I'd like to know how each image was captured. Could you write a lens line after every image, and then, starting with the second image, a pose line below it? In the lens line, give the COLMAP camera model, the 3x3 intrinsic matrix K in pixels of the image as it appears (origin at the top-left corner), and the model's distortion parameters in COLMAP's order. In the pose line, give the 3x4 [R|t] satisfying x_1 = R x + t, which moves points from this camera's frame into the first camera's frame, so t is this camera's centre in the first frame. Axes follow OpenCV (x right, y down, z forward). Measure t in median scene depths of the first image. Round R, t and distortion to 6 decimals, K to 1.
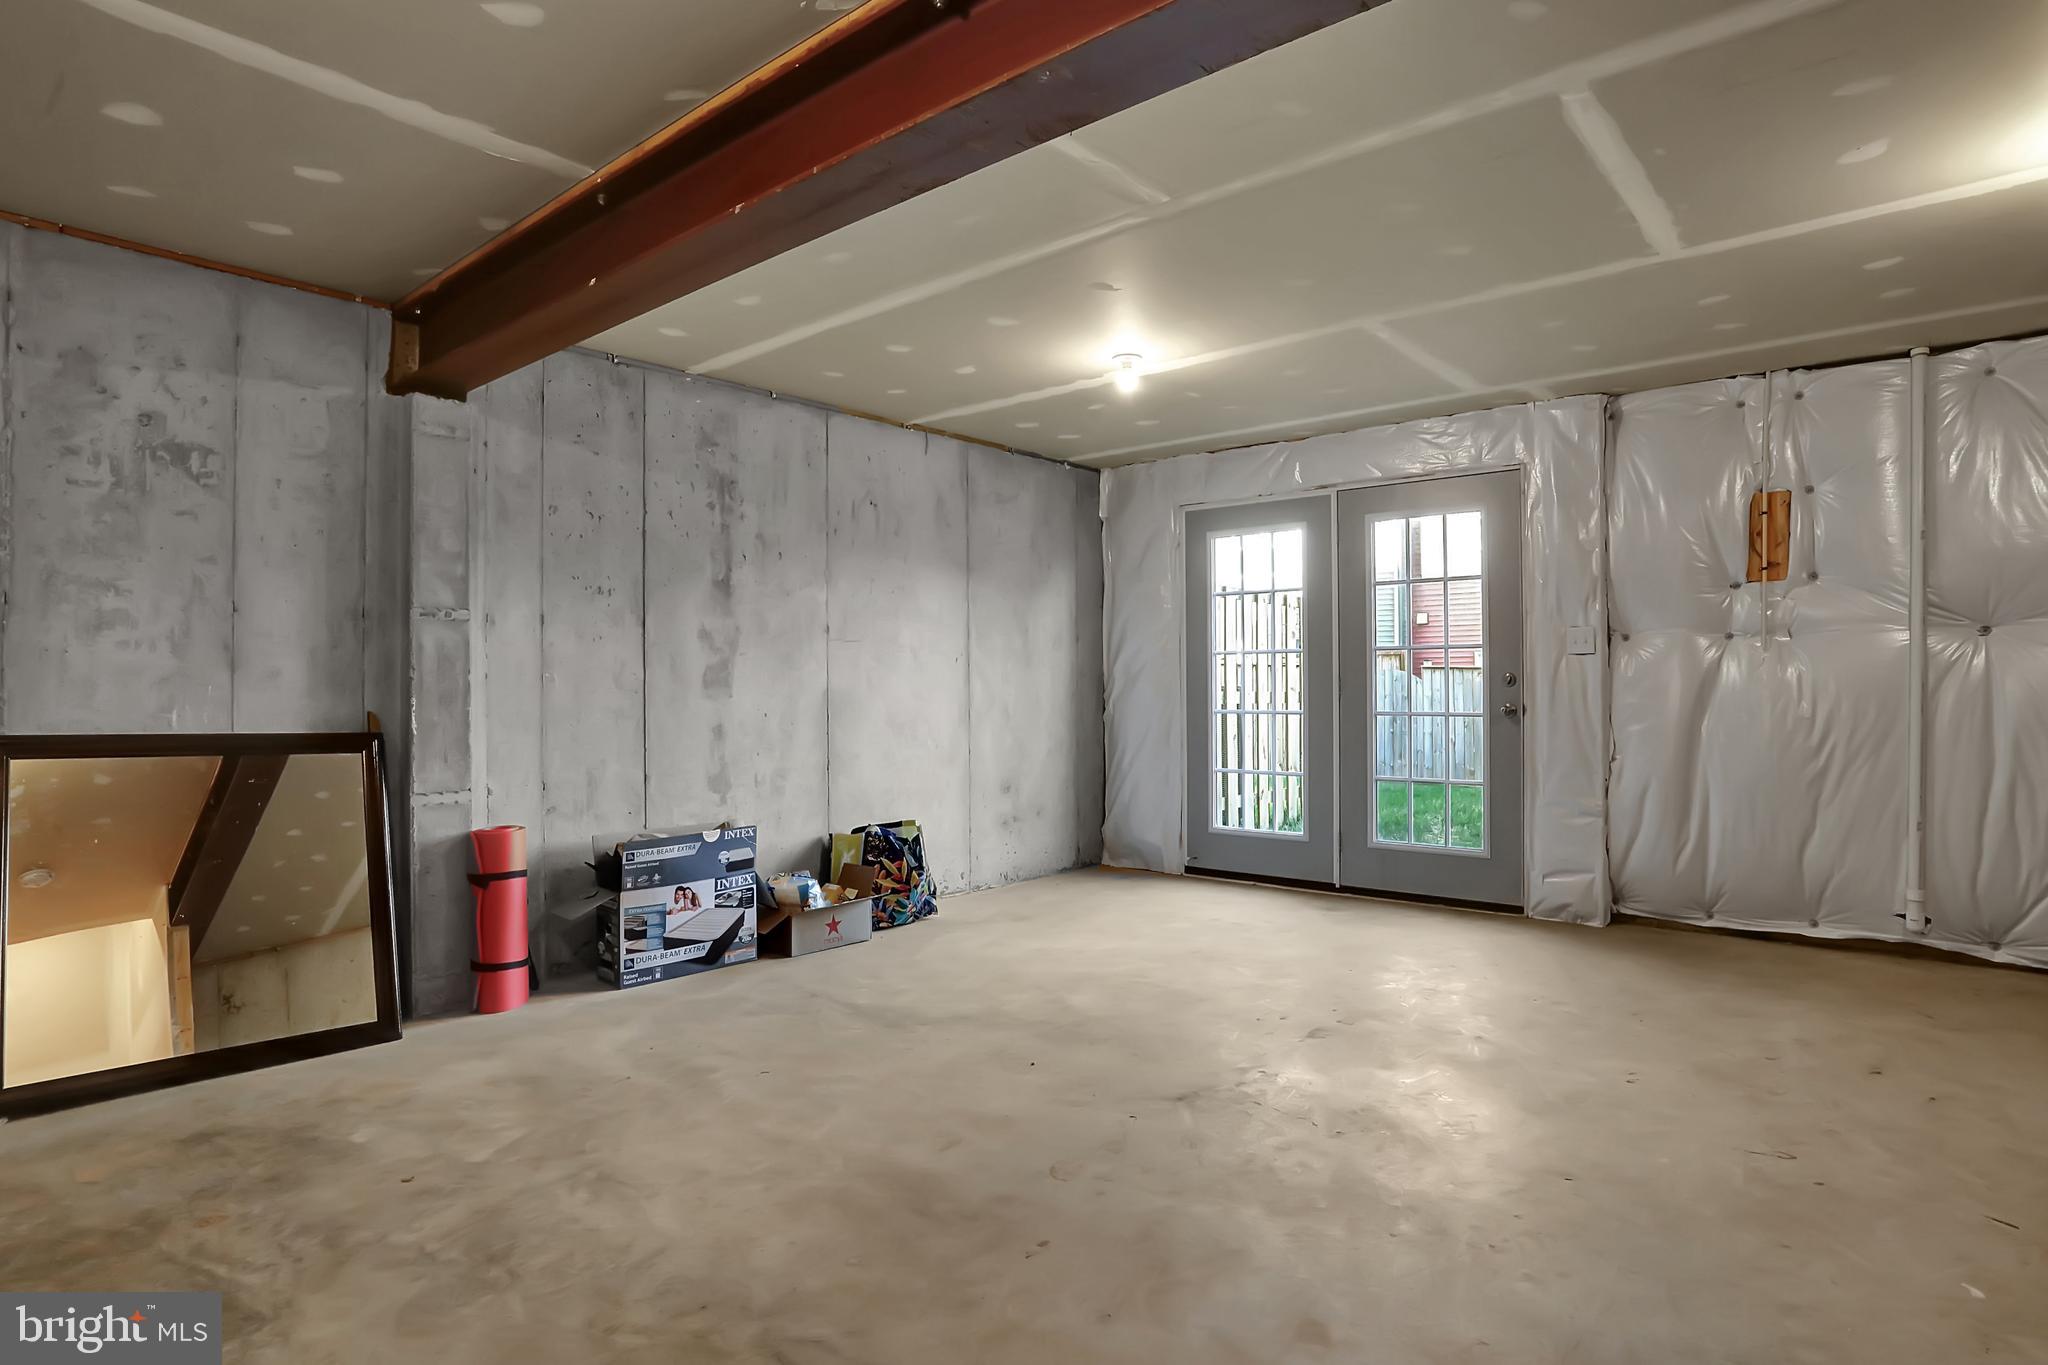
lens RADIAL K [[1033.8, 0, 1024.0], [0, 1033.8, 682.5], [0, 0, 1]] dist [-0.071897, 0.033477]
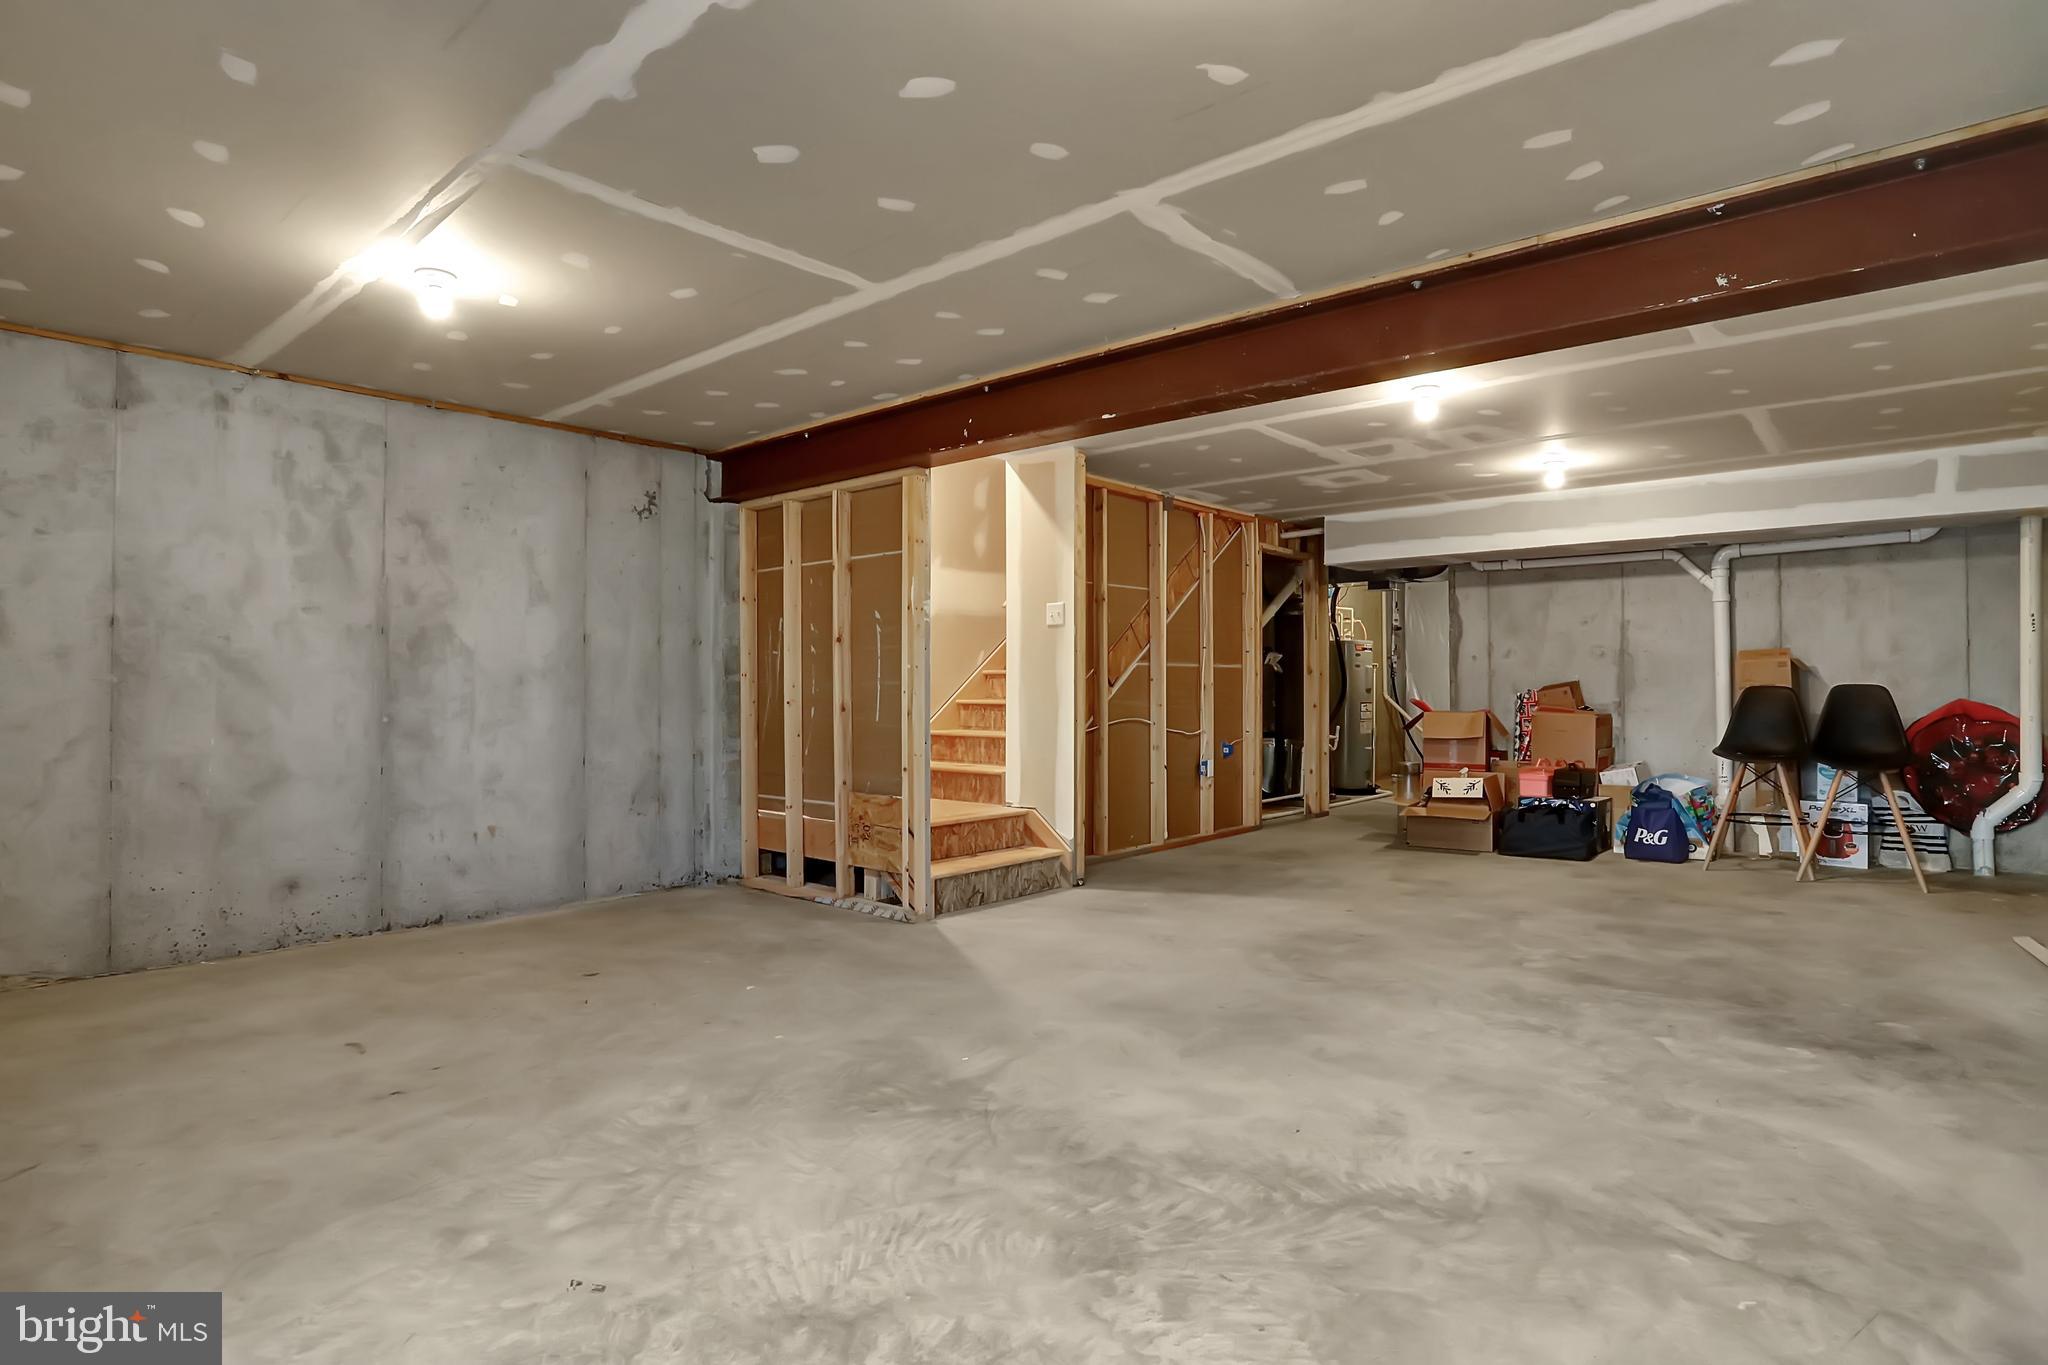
lens RADIAL K [[1033.8, 0, 1024.0], [0, 1033.8, 682.5], [0, 0, 1]] dist [-0.071897, 0.033477]
pose [[-0.999977, 0.004811, 0.004699, 0.277984], [0.004786, 0.999975, -0.005234, 0.004798], [-0.004724, -0.005211, -0.999975, 2.228231]]
